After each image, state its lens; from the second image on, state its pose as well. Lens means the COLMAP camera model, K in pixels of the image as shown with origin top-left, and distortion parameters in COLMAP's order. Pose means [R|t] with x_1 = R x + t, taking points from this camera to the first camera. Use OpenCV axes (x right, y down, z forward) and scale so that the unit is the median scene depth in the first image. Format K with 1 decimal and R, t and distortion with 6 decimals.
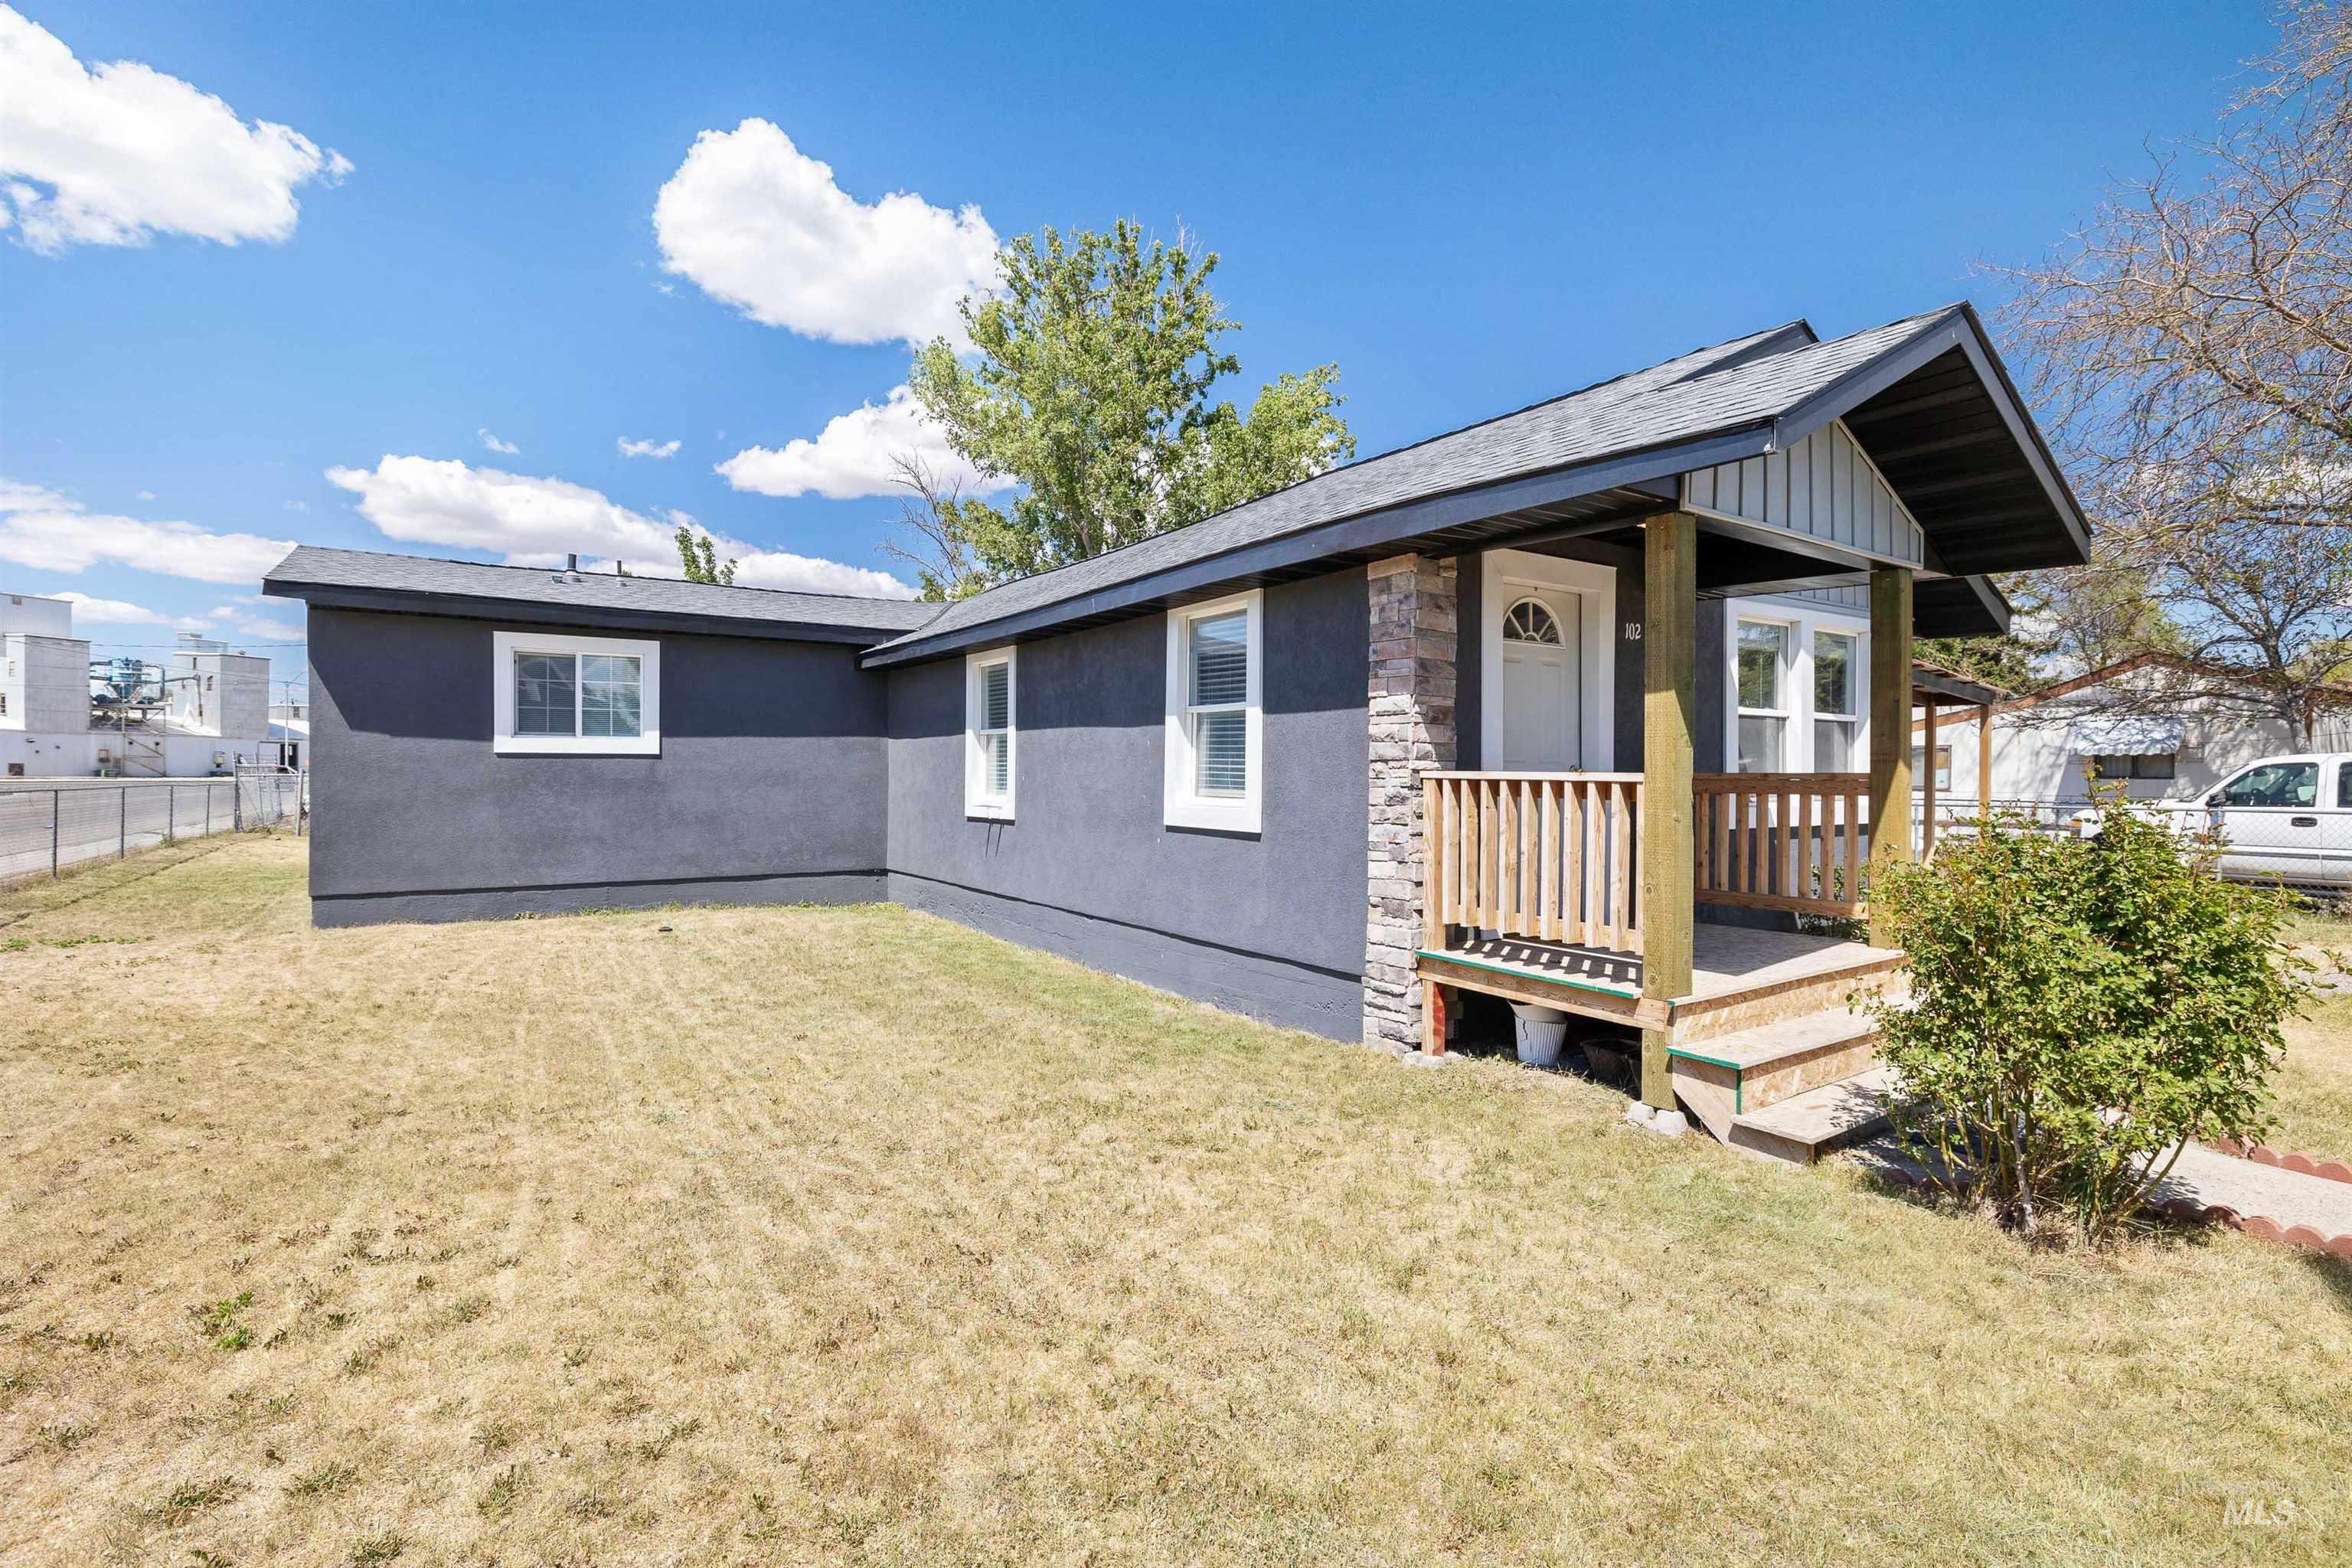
lens RADIAL K [[1130.8, 0, 1180.9], [0, 1130.8, 769.7], [0, 0, 1]] dist [-0.004043, 0.000837]
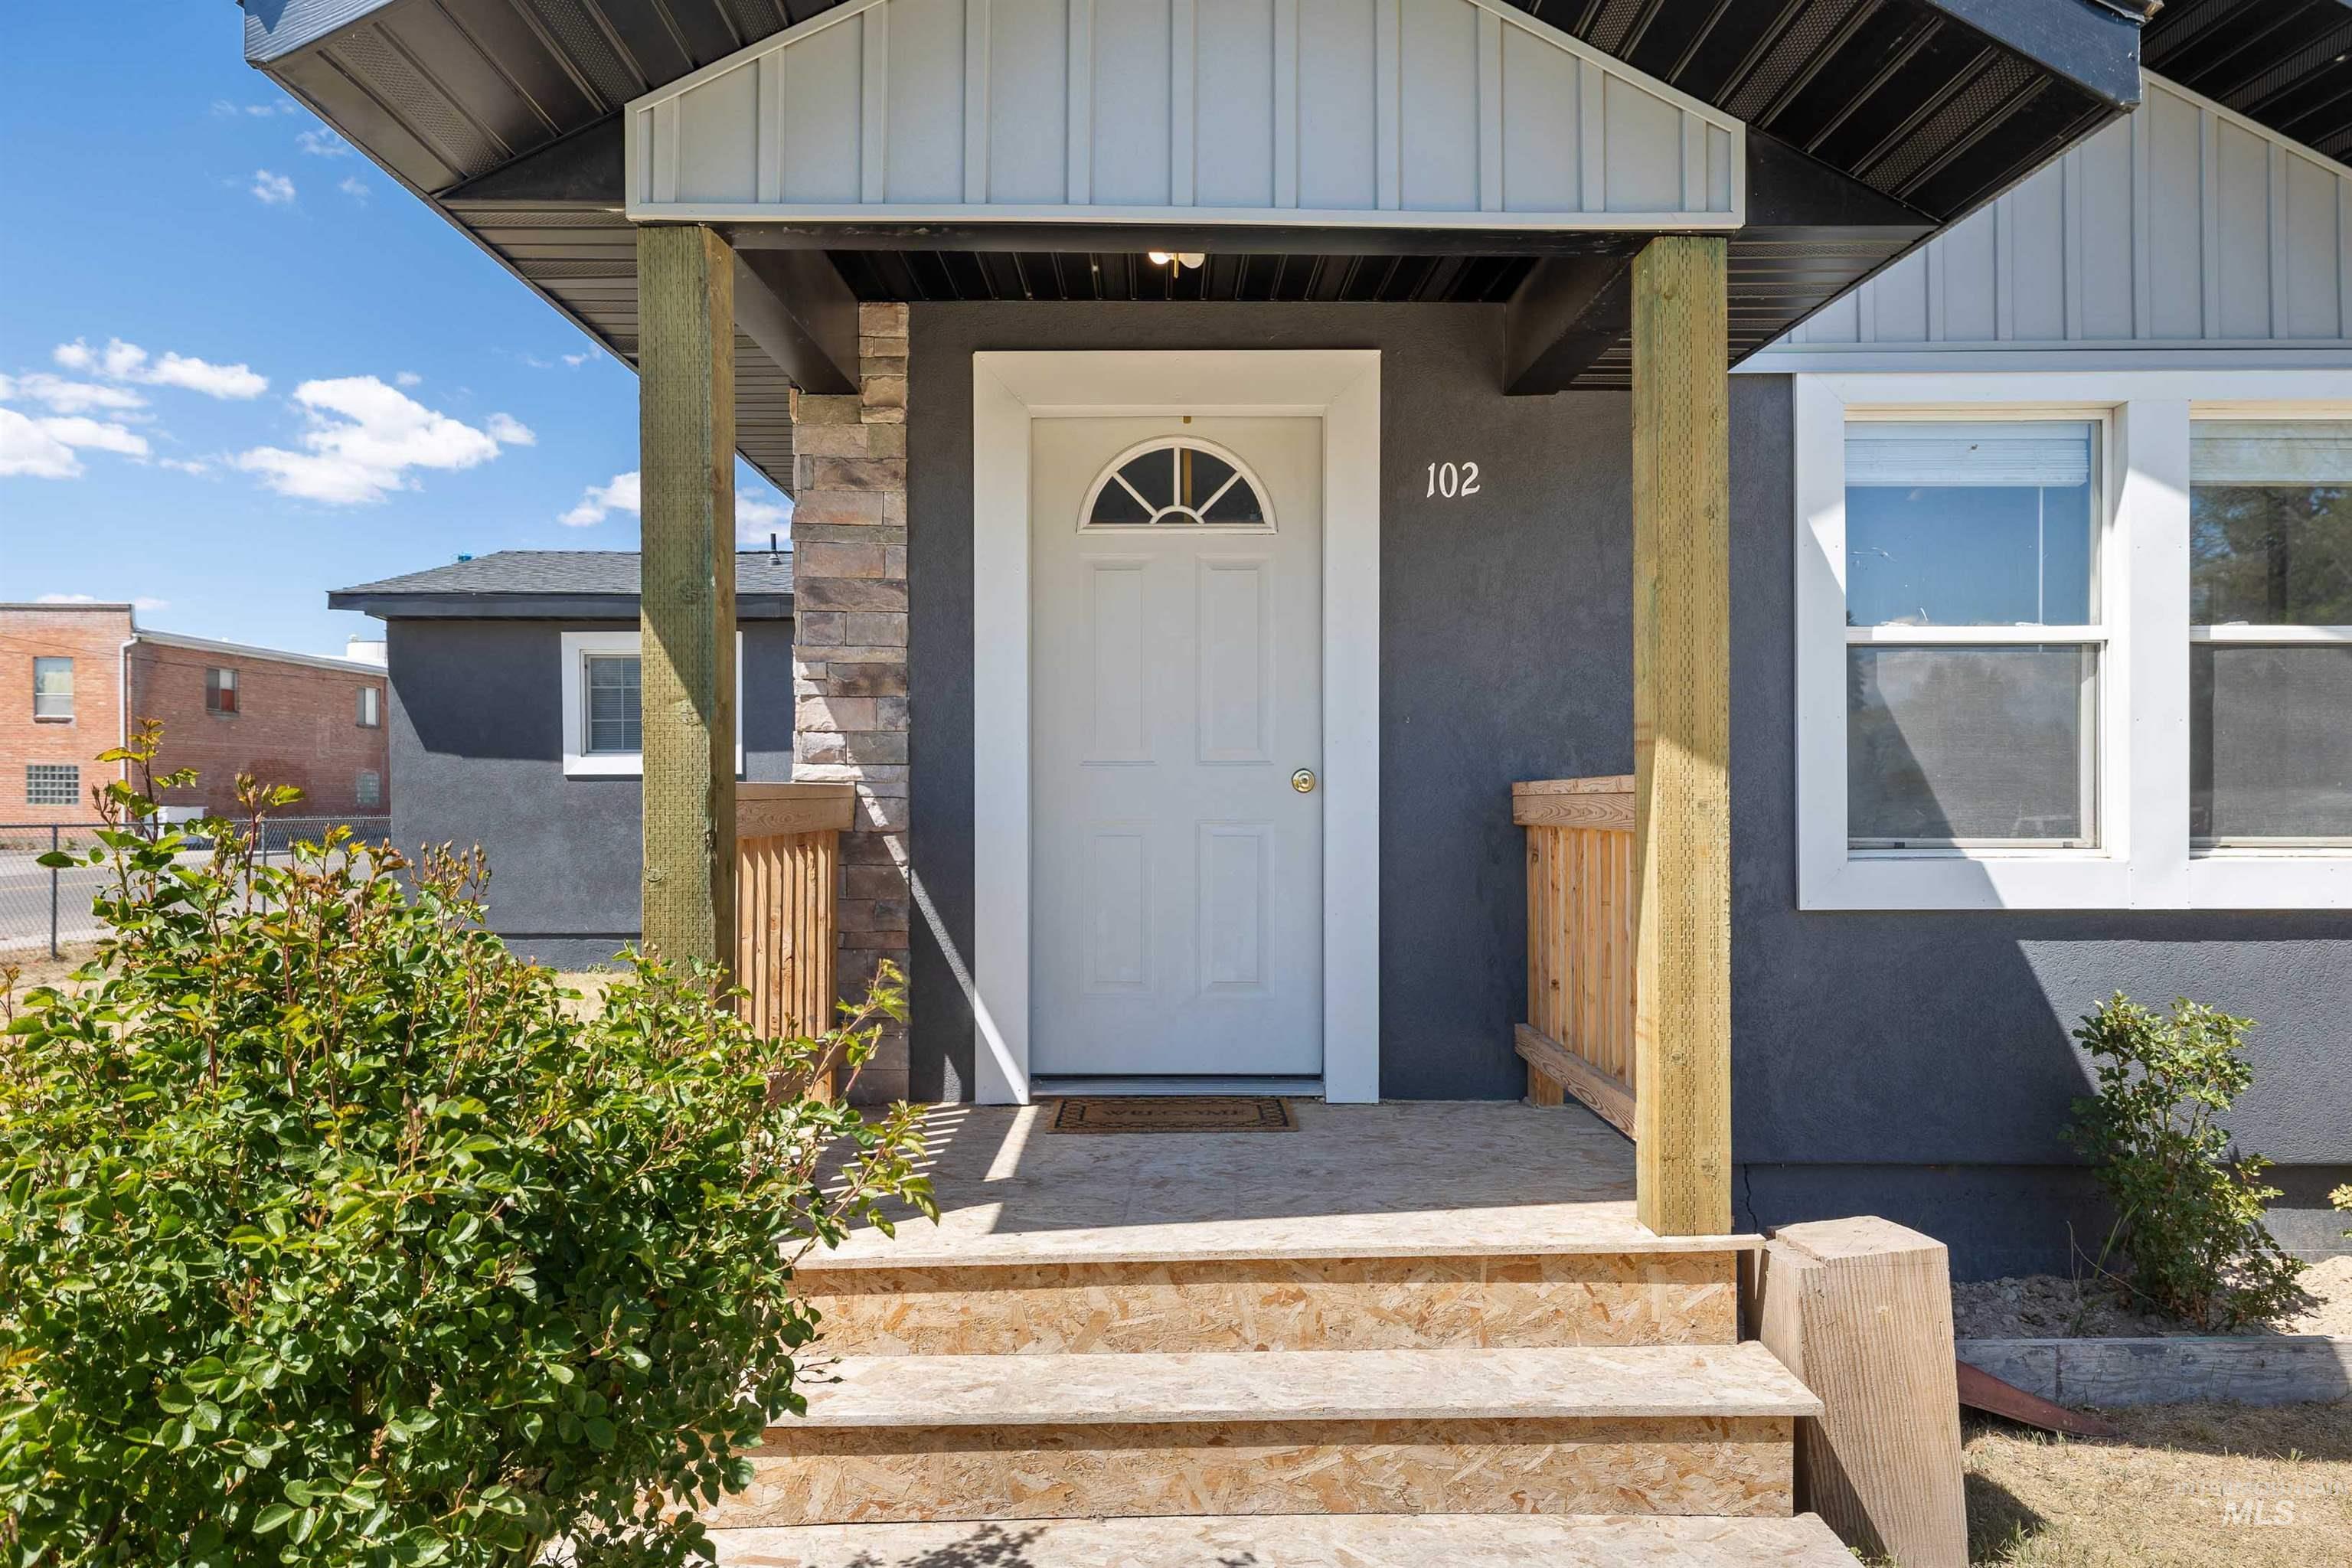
lens RADIAL K [[1608.9, 0, 1176.0], [0, 1608.9, 784.0], [0, 0, 1]] dist [0.001107, 0.000139]
pose [[0.819253, -0.010132, -0.573343, 0.501217], [0.006083, 0.999941, -0.008979, 0.005942], [0.573400, 0.003869, 0.819266, 0.286987]]
